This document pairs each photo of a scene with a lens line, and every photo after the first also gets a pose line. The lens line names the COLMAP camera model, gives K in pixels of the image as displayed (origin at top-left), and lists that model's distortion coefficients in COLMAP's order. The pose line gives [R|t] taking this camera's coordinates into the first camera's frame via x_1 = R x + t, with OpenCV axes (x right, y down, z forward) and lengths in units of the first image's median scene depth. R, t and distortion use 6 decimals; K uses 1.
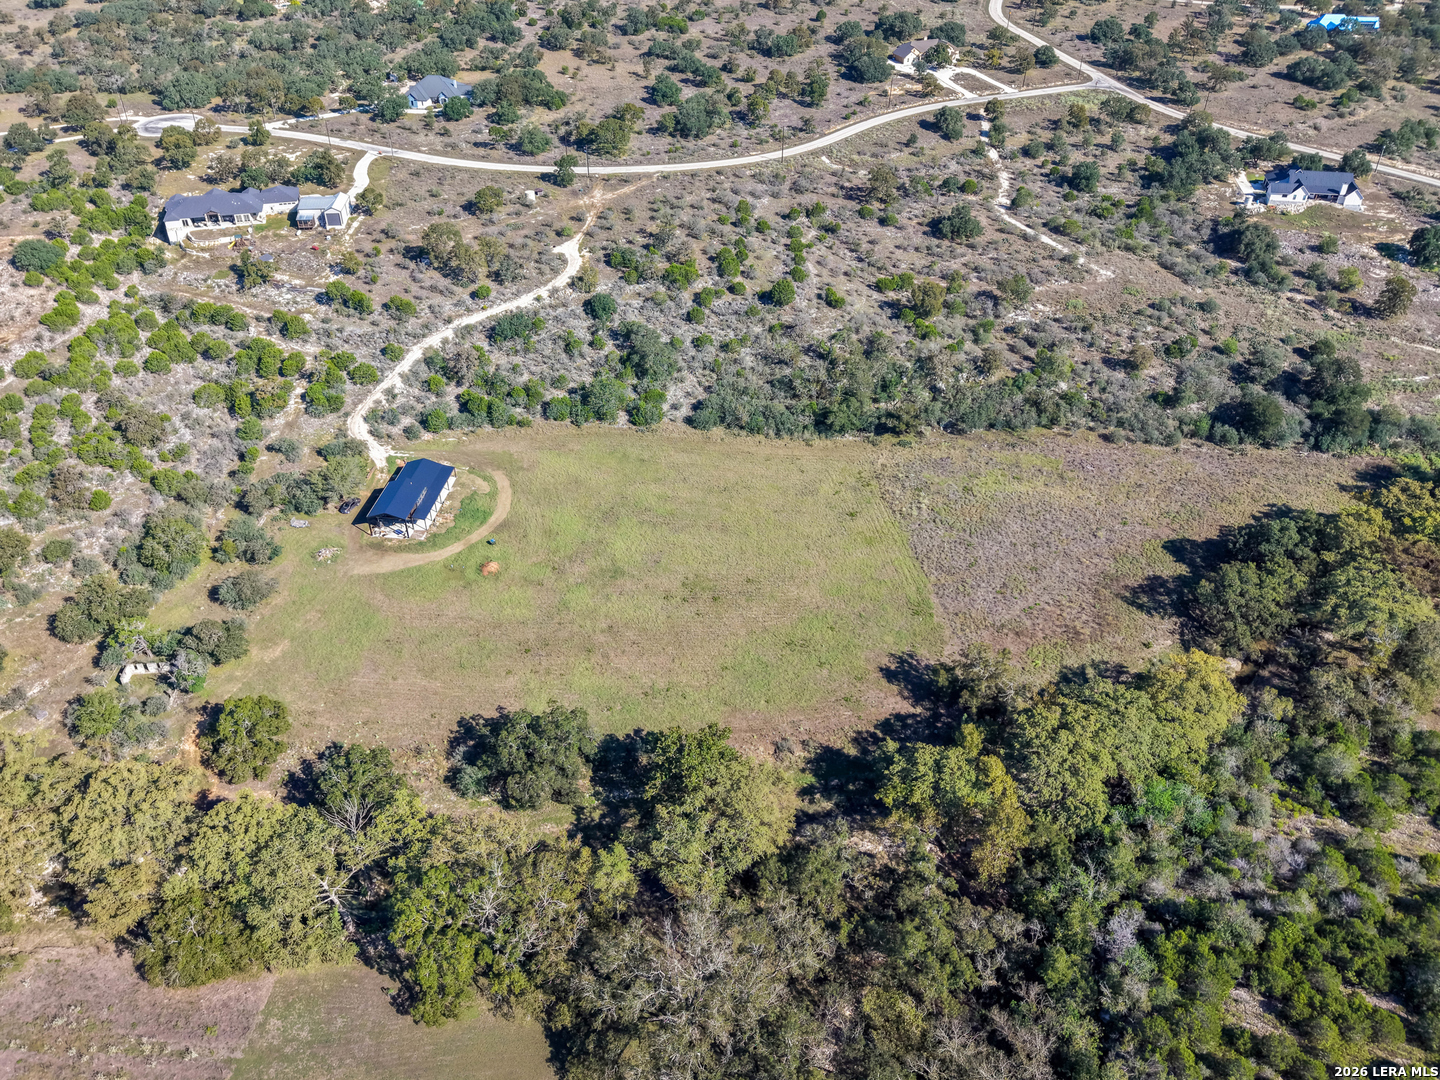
lens RADIAL K [[1132.8, 0, 725.5], [0, 1132.8, 547.8], [0, 0, 1]] dist [0.052096, -0.066784]
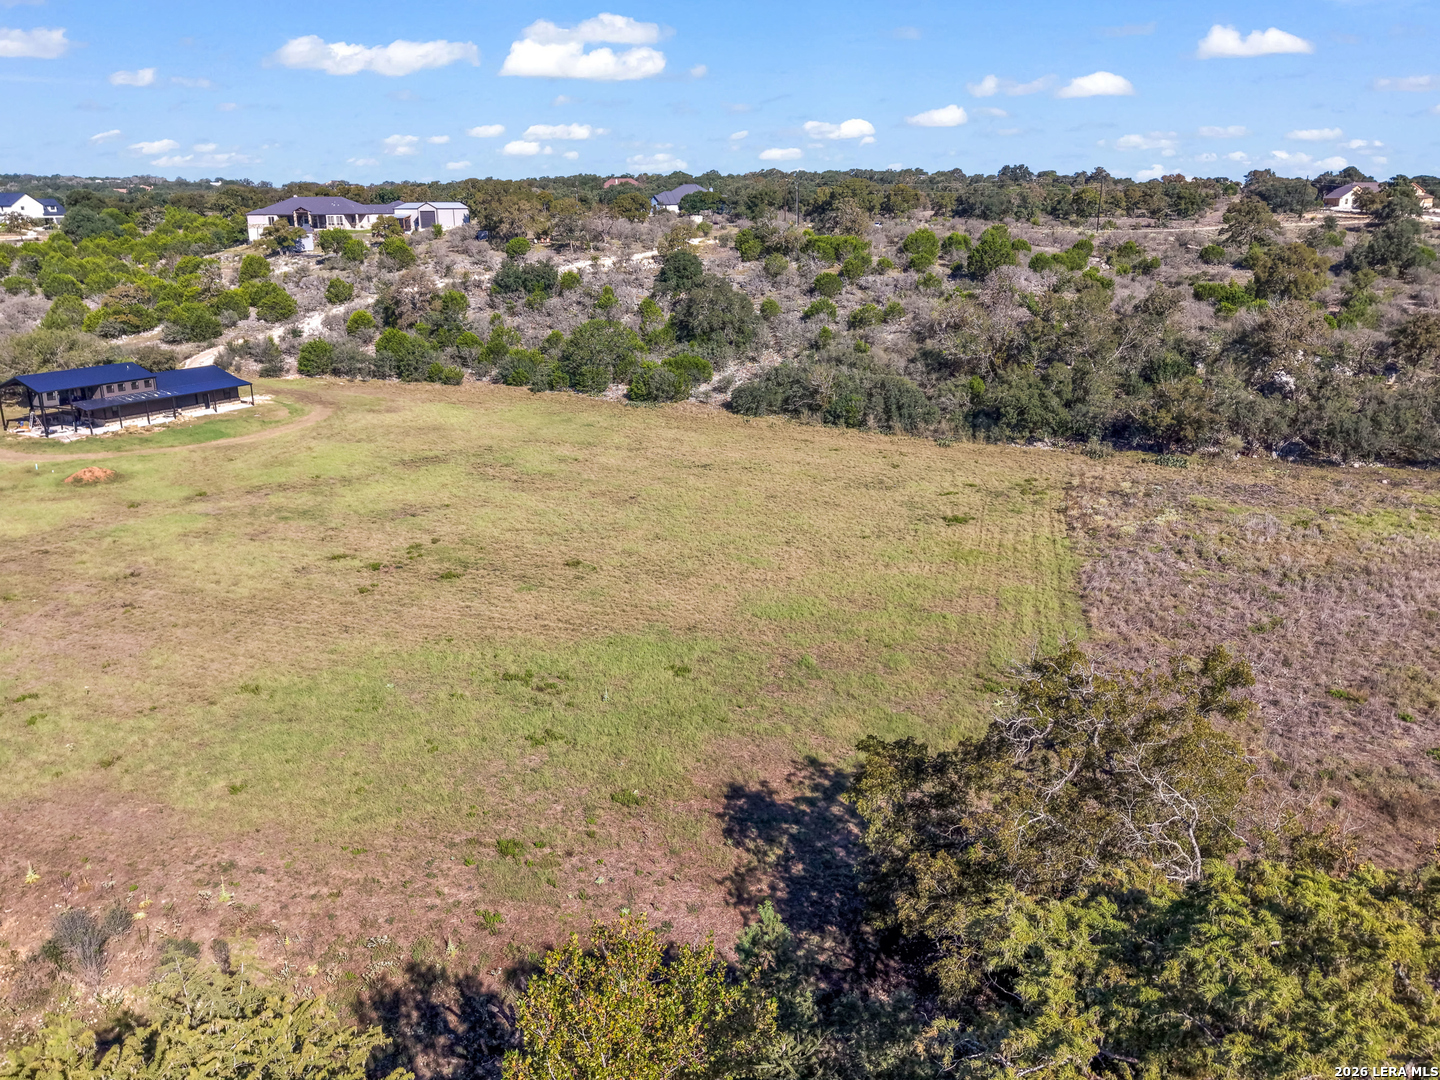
lens RADIAL K [[1132.8, 0, 720.8], [0, 1132.8, 546.4], [0, 0, 1]] dist [0.052096, -0.066784]
pose [[0.916878, 0.106017, -0.384832, 0.165143], [-0.227641, 0.930818, -0.285933, 0.094669], [0.327895, 0.349769, 0.877580, 0.556044]]
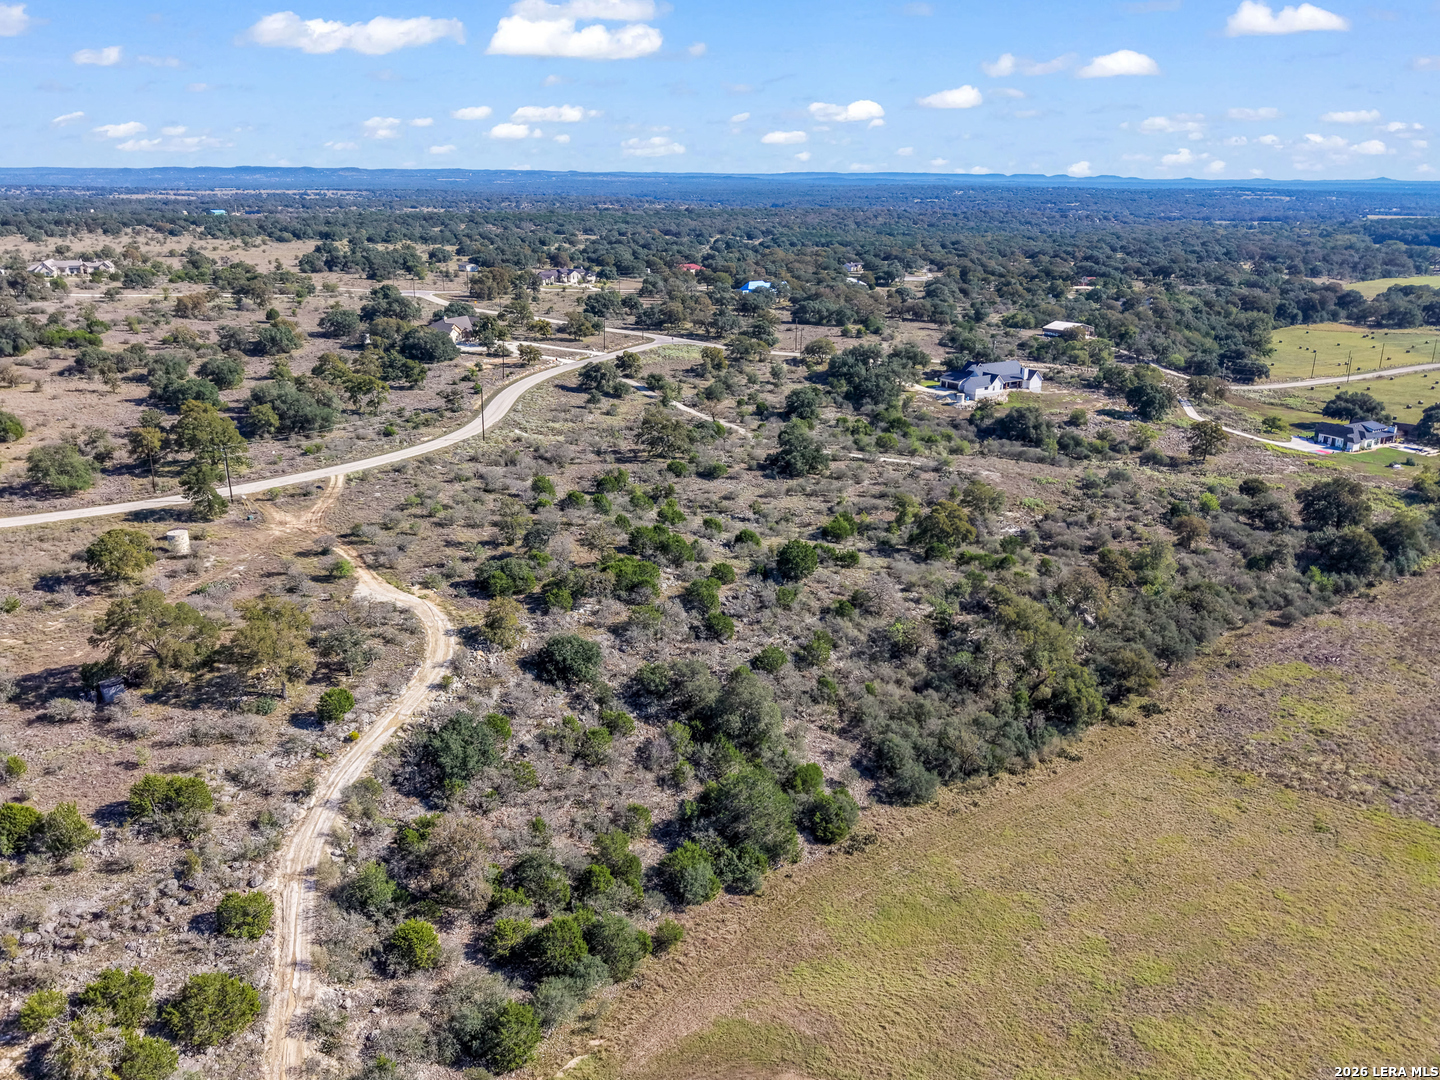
lens RADIAL K [[1132.8, 0, 722.4], [0, 1132.8, 528.7], [0, 0, 1]] dist [0.052096, -0.066784]
pose [[0.738200, -0.195625, 0.645594, -0.387155], [0.394997, 0.901156, -0.178592, -0.156827], [-0.546843, 0.386844, 0.742505, 0.601257]]
